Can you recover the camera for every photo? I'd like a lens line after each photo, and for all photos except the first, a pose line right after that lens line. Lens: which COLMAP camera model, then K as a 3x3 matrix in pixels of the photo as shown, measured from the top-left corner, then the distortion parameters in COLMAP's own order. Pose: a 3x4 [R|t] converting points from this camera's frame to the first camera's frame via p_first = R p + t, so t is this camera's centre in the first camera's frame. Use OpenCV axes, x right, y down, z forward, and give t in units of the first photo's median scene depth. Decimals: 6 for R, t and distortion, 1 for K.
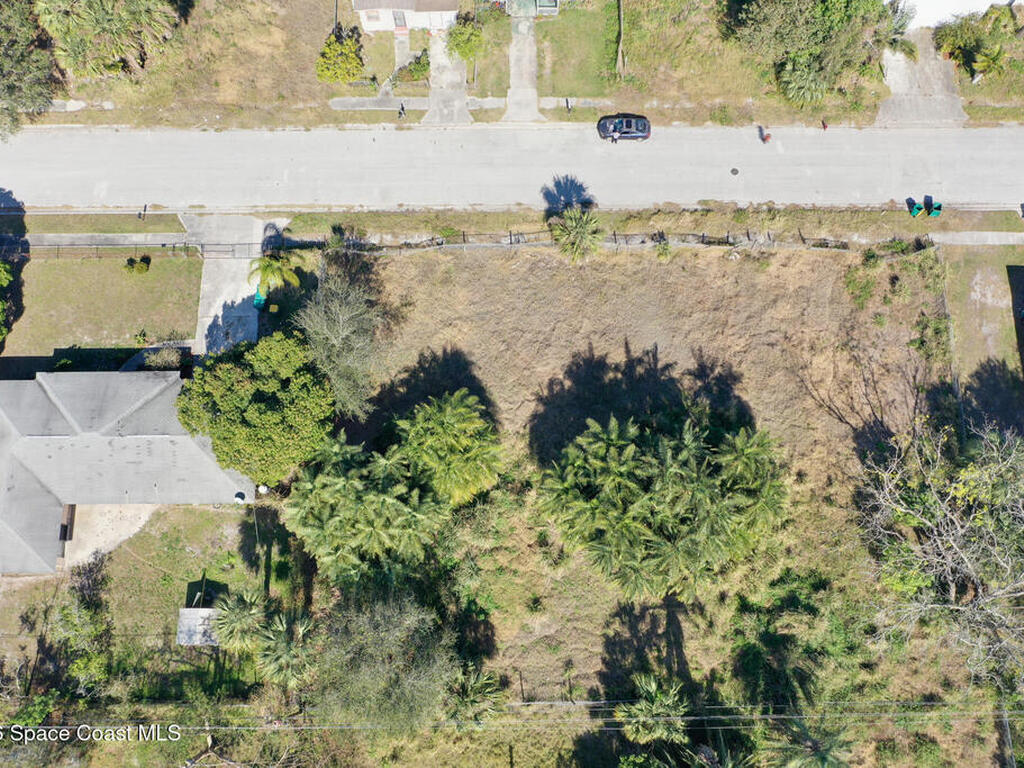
lens RADIAL K [[906.5, 0, 514.5], [0, 906.5, 384.9], [0, 0, 1]] dist [0.004747, -0.003987]
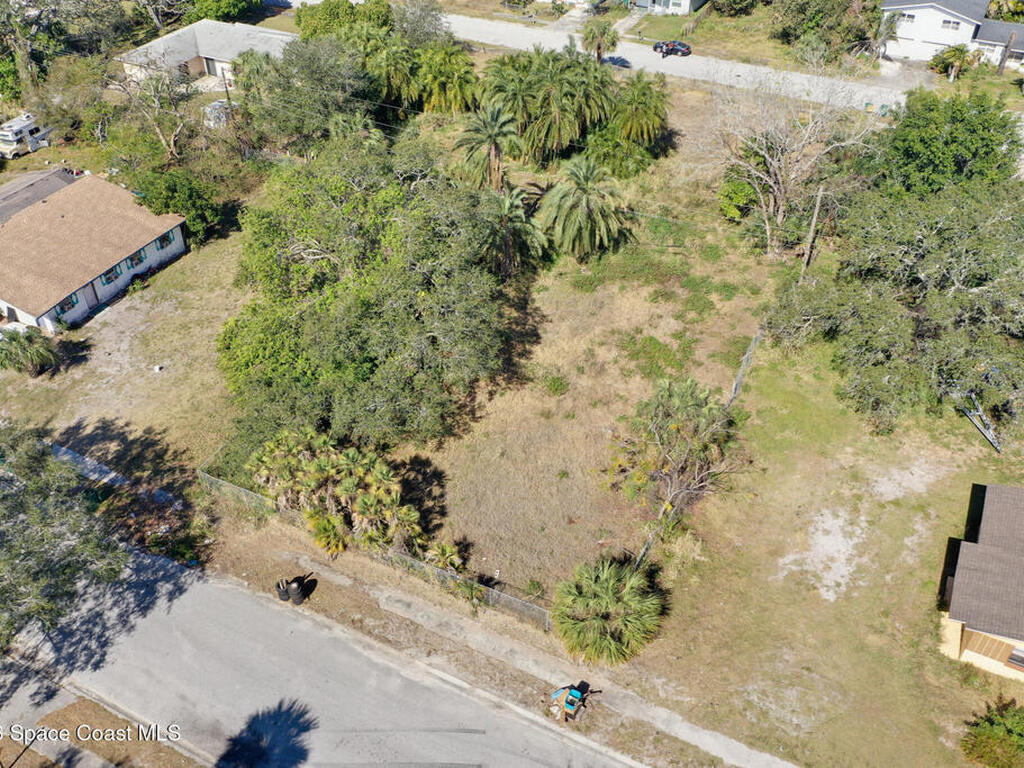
lens RADIAL K [[901.2, 0, 508.1], [0, 901.2, 384.4], [0, 0, 1]] dist [0.005423, -0.000029]
pose [[0.886689, 0.288194, -0.361561, 0.564672], [-0.443134, 0.752873, -0.486635, 0.915353], [0.131965, 0.591714, 0.795273, 0.180327]]
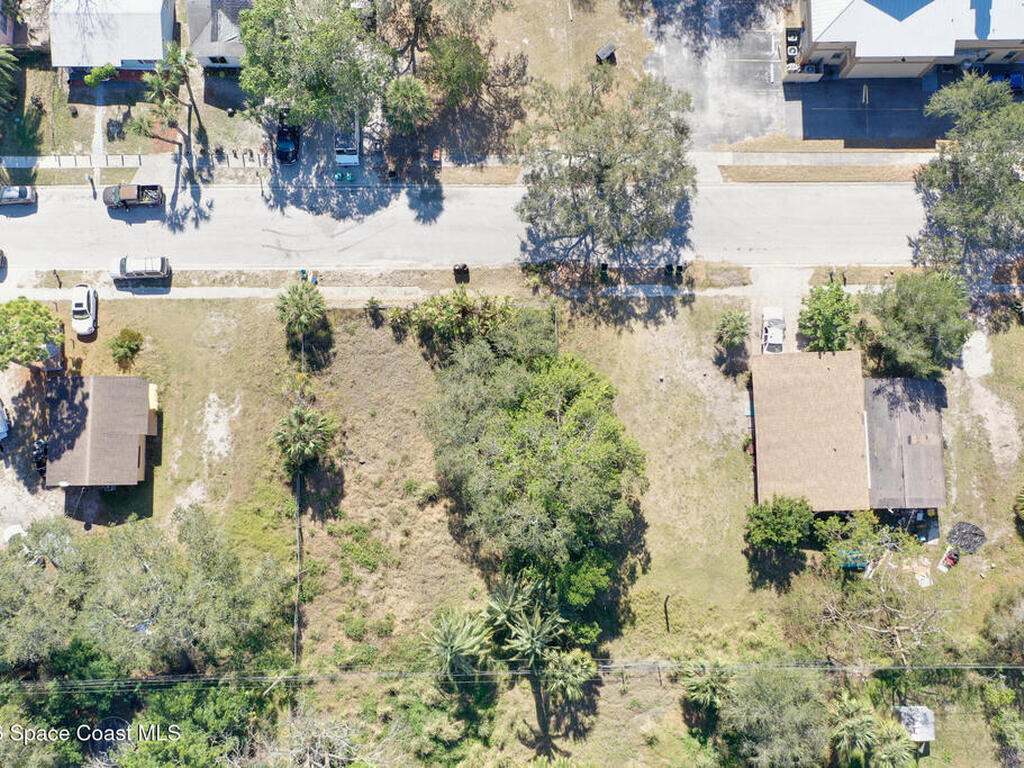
lens RADIAL K [[906.5, 0, 514.5], [0, 906.5, 384.9], [0, 0, 1]] dist [0.004747, -0.003987]
pose [[-0.999960, 0.005053, 0.007409, 0.179099], [-0.002056, -0.933346, 0.358973, 0.223271], [0.008729, 0.358943, 0.933318, -0.316819]]
